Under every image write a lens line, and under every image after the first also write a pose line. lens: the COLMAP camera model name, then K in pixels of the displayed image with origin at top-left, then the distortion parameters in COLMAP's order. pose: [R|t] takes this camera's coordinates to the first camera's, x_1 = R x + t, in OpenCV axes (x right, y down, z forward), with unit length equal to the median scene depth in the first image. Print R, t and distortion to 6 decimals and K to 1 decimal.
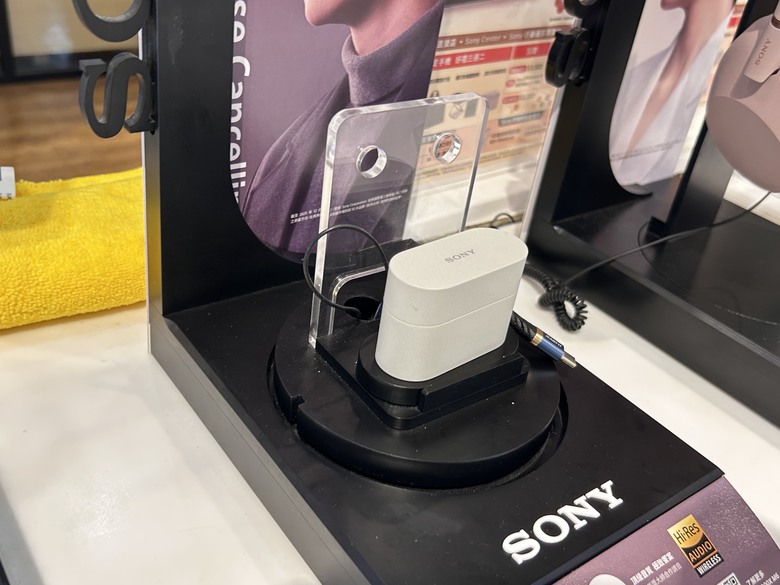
lens RADIAL K [[801.5, 0, 383.9], [0, 801.5, 297.2], [0, 0, 1]] dist [-0.002326, 0.000000]
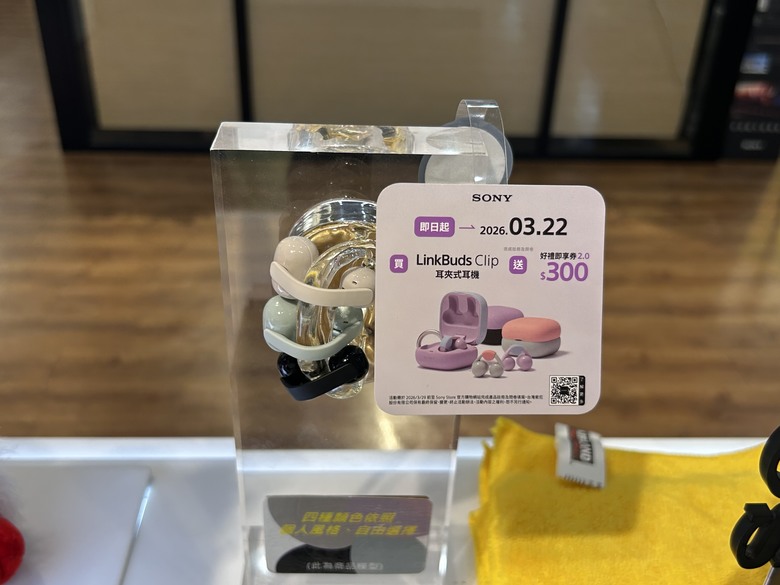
lens RADIAL K [[801.5, 0, 394.6], [0, 801.5, 286.1], [0, 0, 1]] dist [-0.002326, 0.000000]
pose [[0.827116, 0.199549, -0.525414, -0.196688], [-0.243800, 0.969702, -0.015508, -0.316201], [0.506400, 0.140923, 0.850705, -0.082286]]
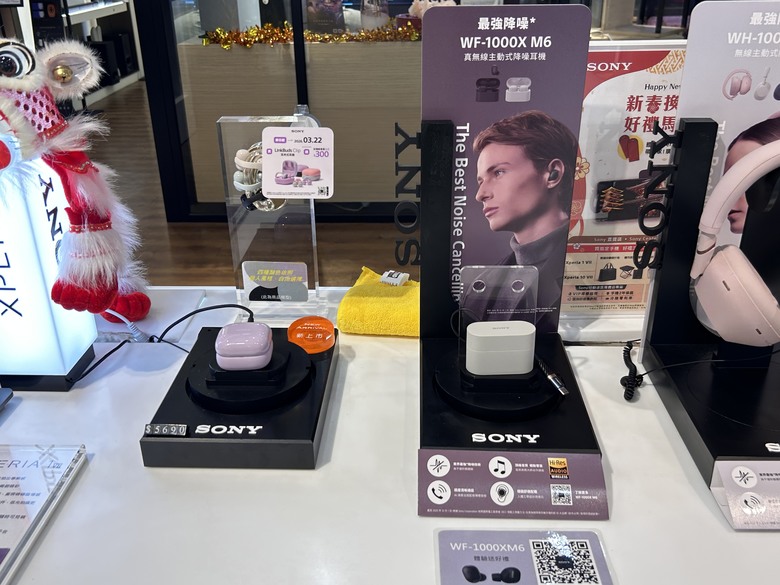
lens RADIAL K [[732.5, 0, 391.0], [0, 732.5, 285.9], [0, 0, 1]] dist [0.074412, 0.000000]
pose [[0.773855, 0.137057, -0.618356, 0.928217], [-0.240444, 0.966790, -0.086623, 0.077213], [0.585948, 0.215714, 0.781110, -0.768868]]
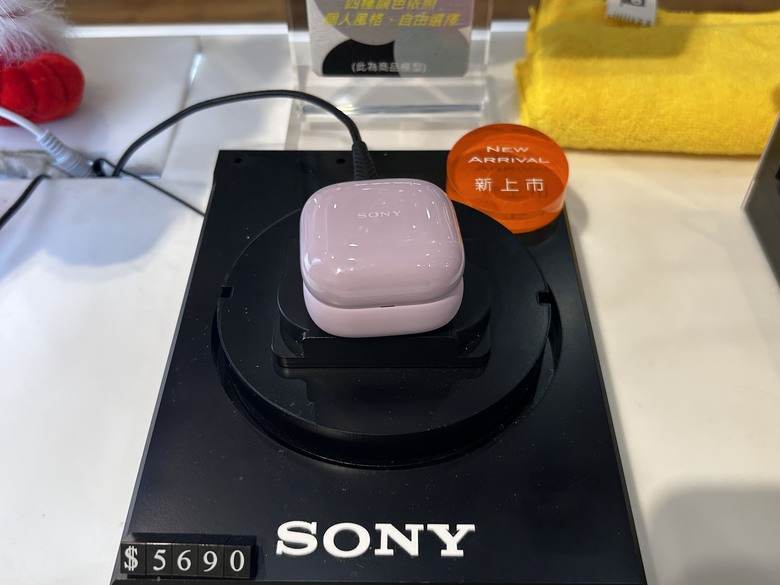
lens RADIAL K [[801.5, 0, 388.5], [0, 801.5, 288.3], [0, 0, 1]] dist [-0.002326, 0.000000]
pose [[0.791702, 0.330462, -0.513811, -0.093285], [-0.224718, 0.939627, 0.258075, 0.004869], [0.568075, -0.088856, 0.818166, -0.073826]]
